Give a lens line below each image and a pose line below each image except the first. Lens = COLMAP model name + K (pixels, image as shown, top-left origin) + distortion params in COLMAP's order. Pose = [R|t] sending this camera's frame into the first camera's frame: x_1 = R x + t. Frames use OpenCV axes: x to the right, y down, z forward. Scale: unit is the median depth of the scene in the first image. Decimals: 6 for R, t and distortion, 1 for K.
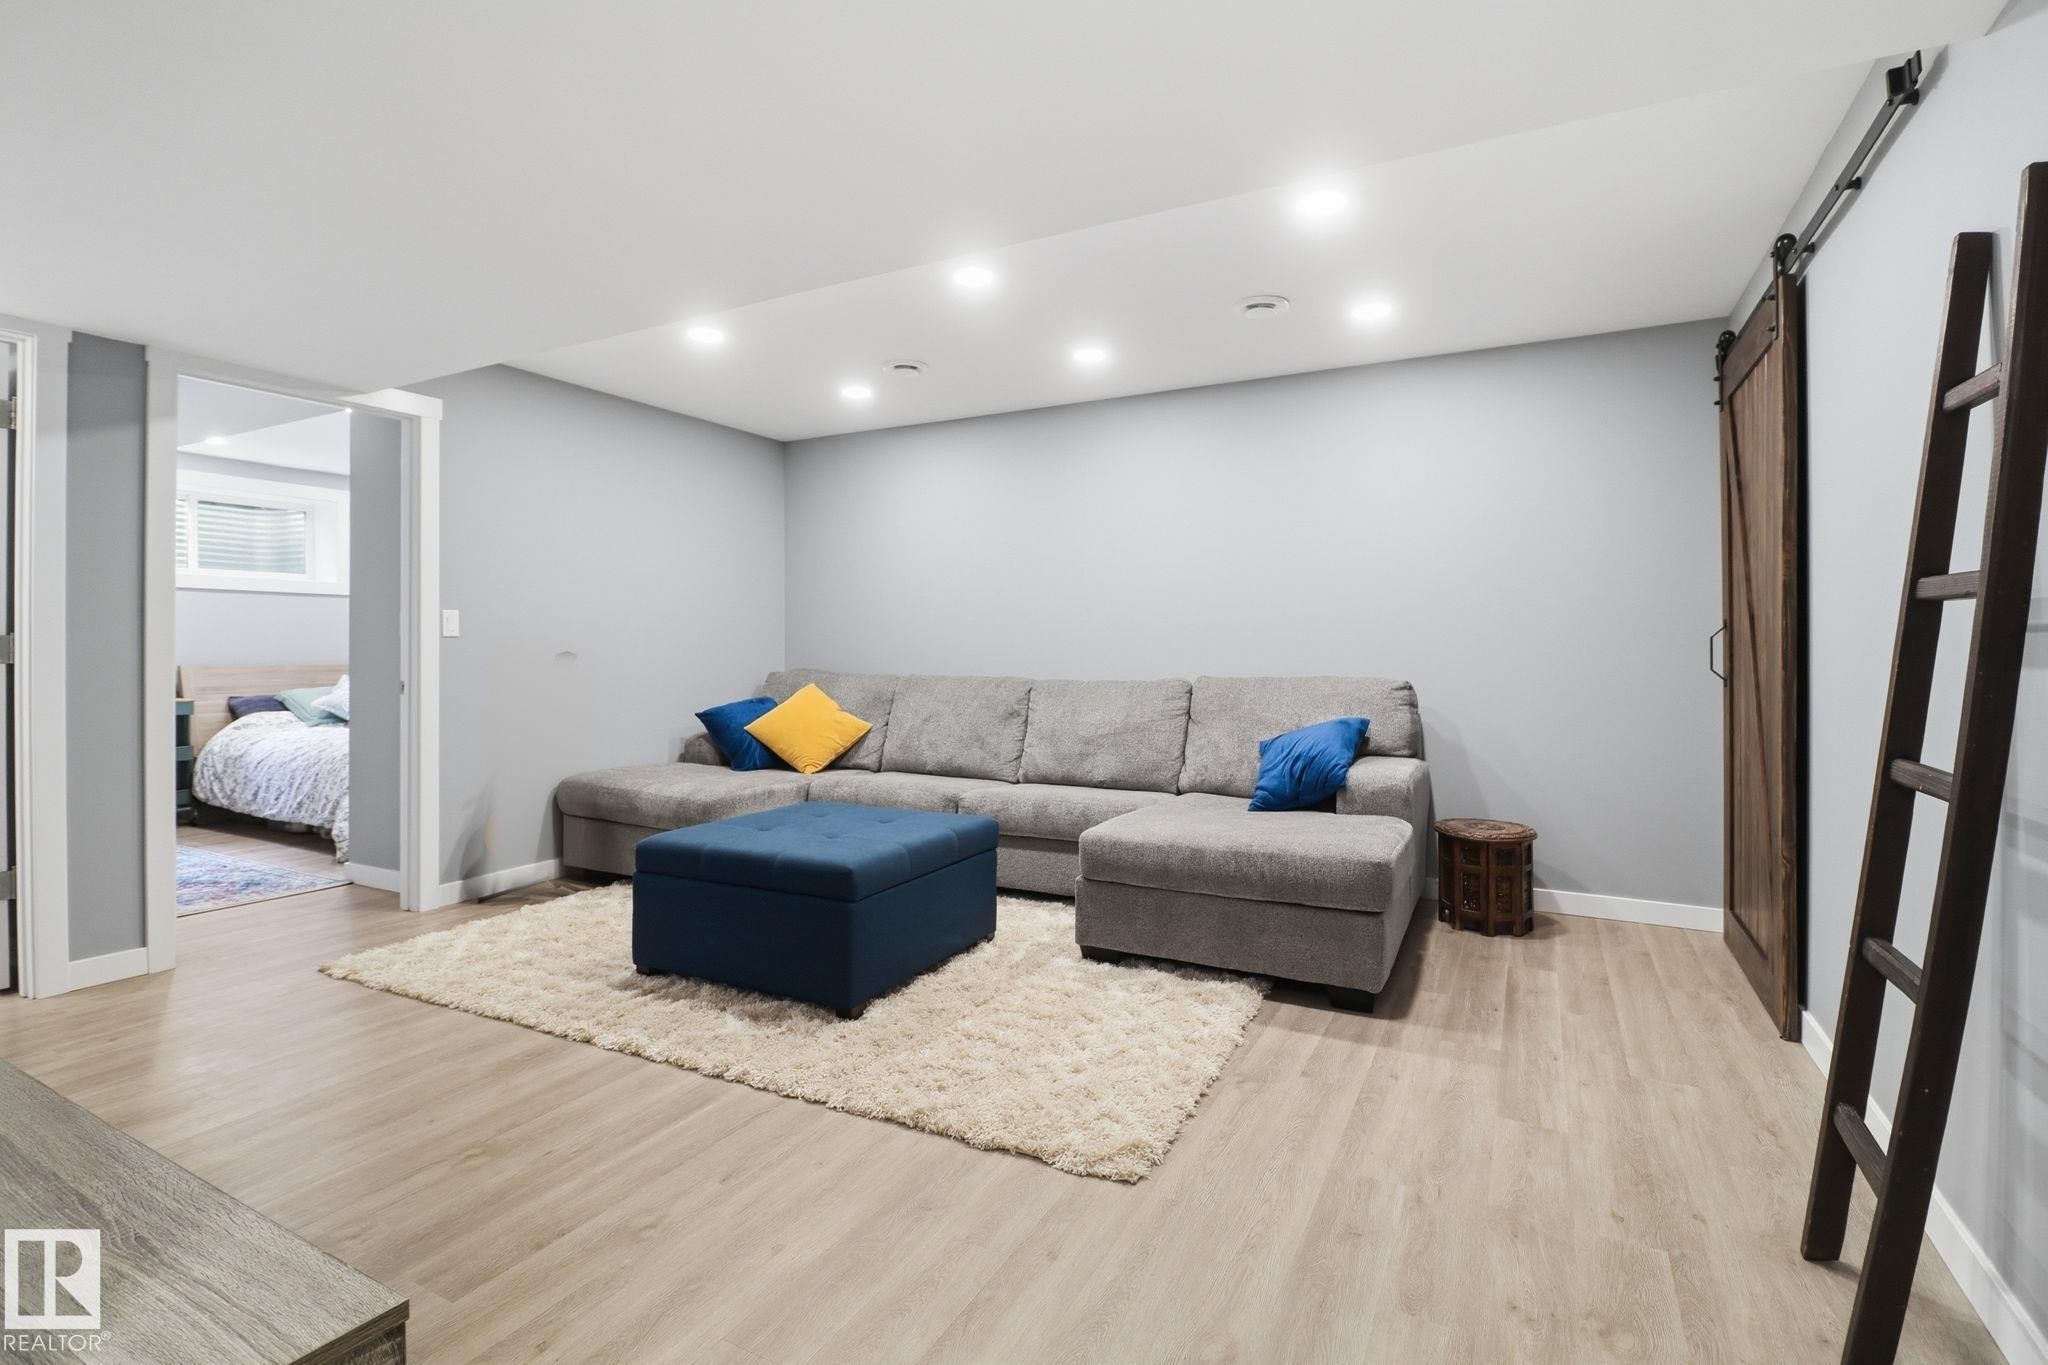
lens RADIAL K [[961.4, 0, 1030.9], [0, 961.4, 638.1], [0, 0, 1]] dist [-0.000997, -0.013399]
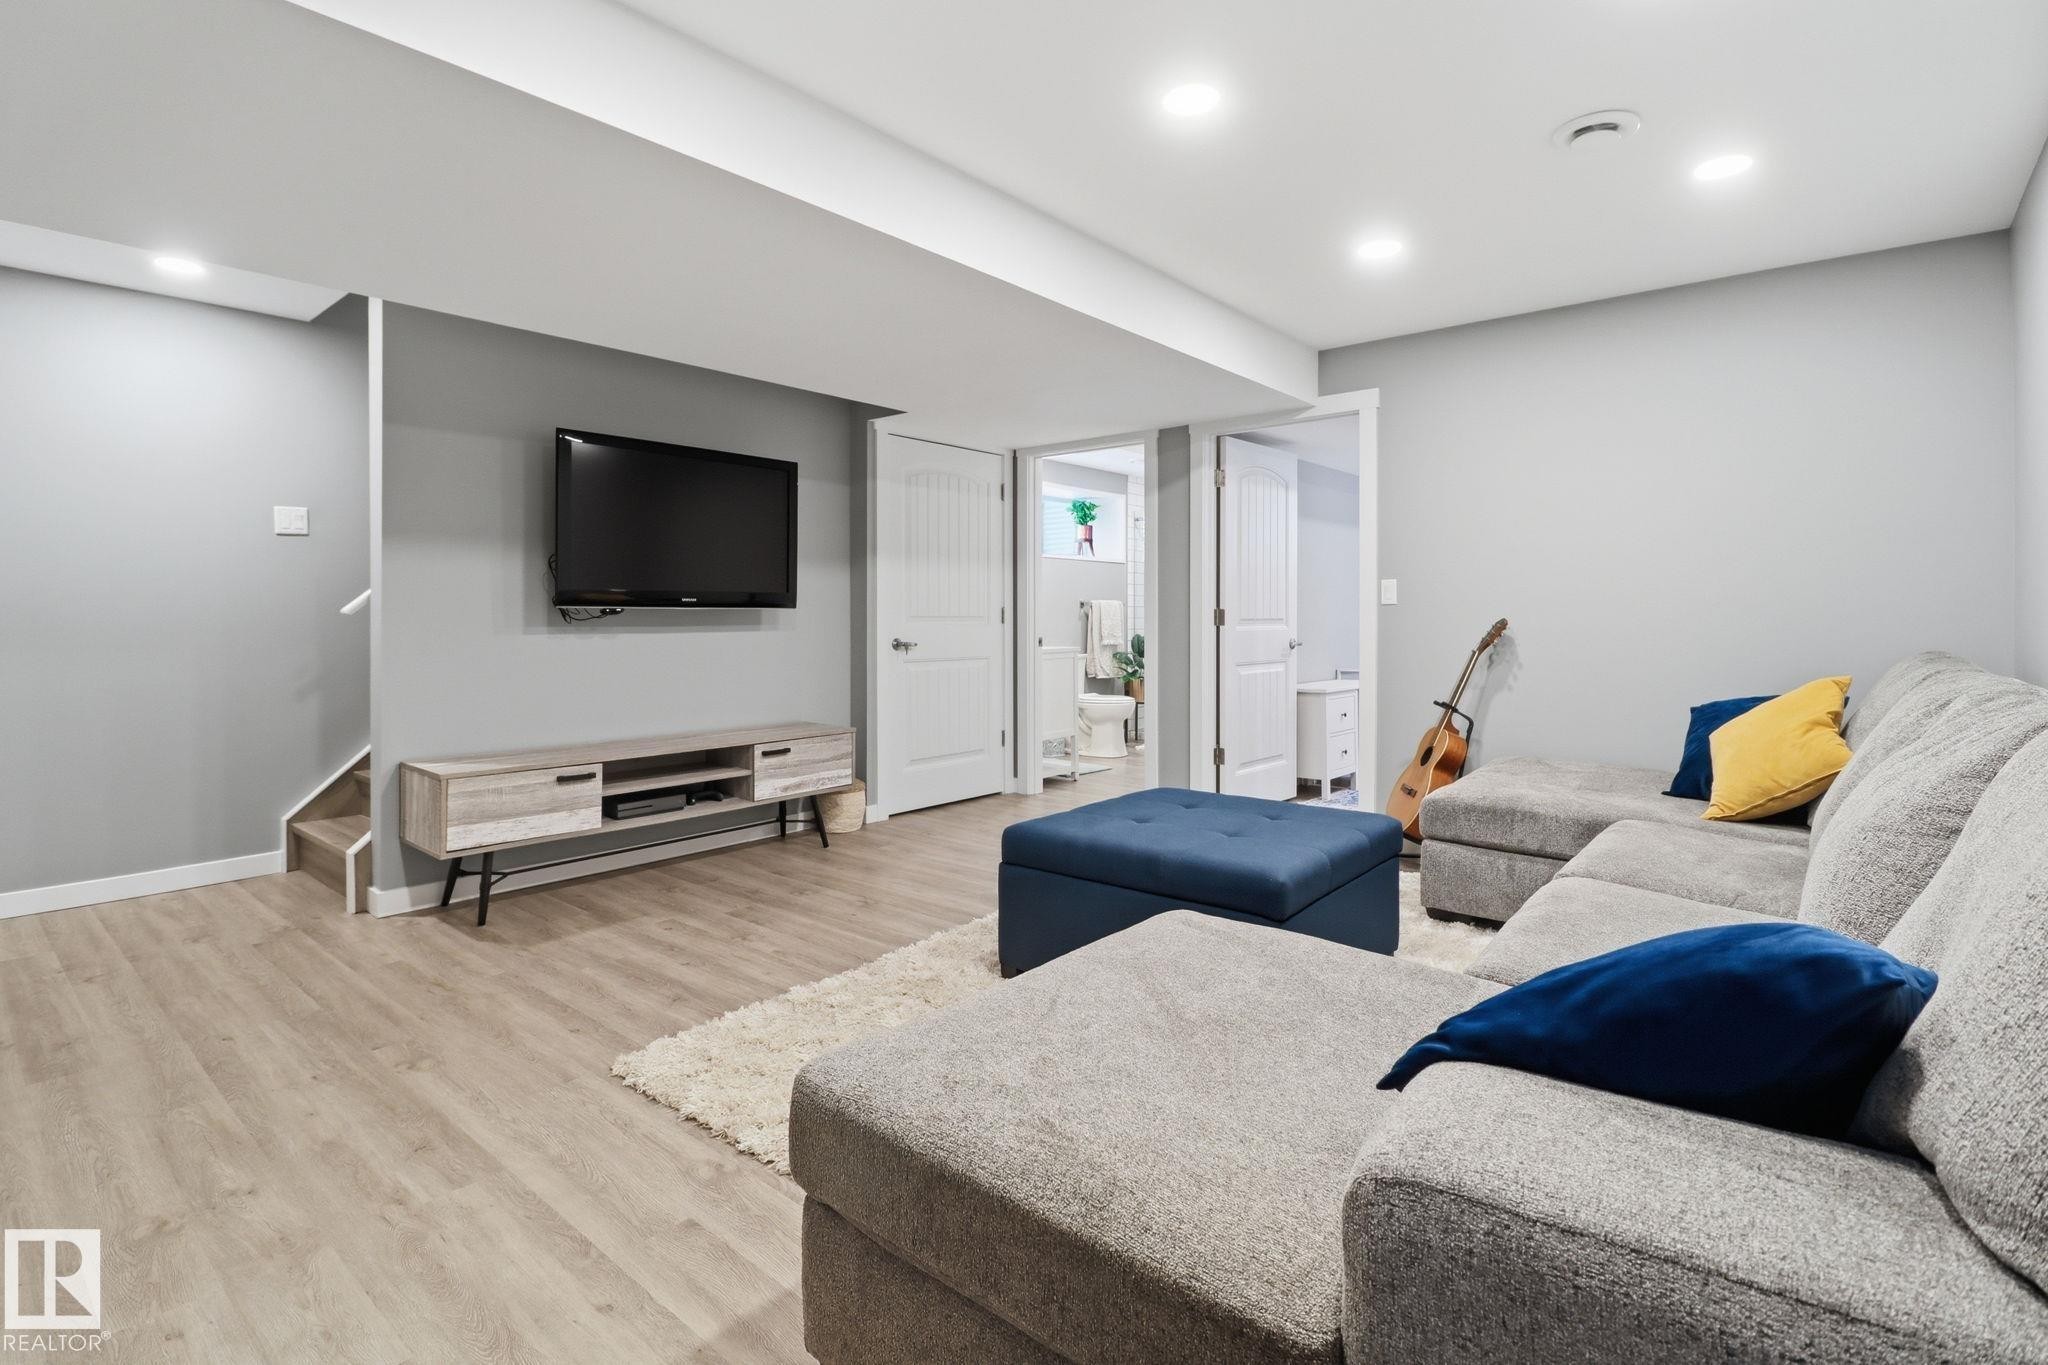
lens RADIAL K [[971.3, 0, 1027.3], [0, 971.3, 637.1], [0, 0, 1]] dist [-0.003014, -0.013234]
pose [[-0.211859, 0.018870, -0.977118, 0.786473], [0.010082, 0.999803, 0.017123, 0.016525], [0.977248, -0.006223, -0.212008, 1.199366]]
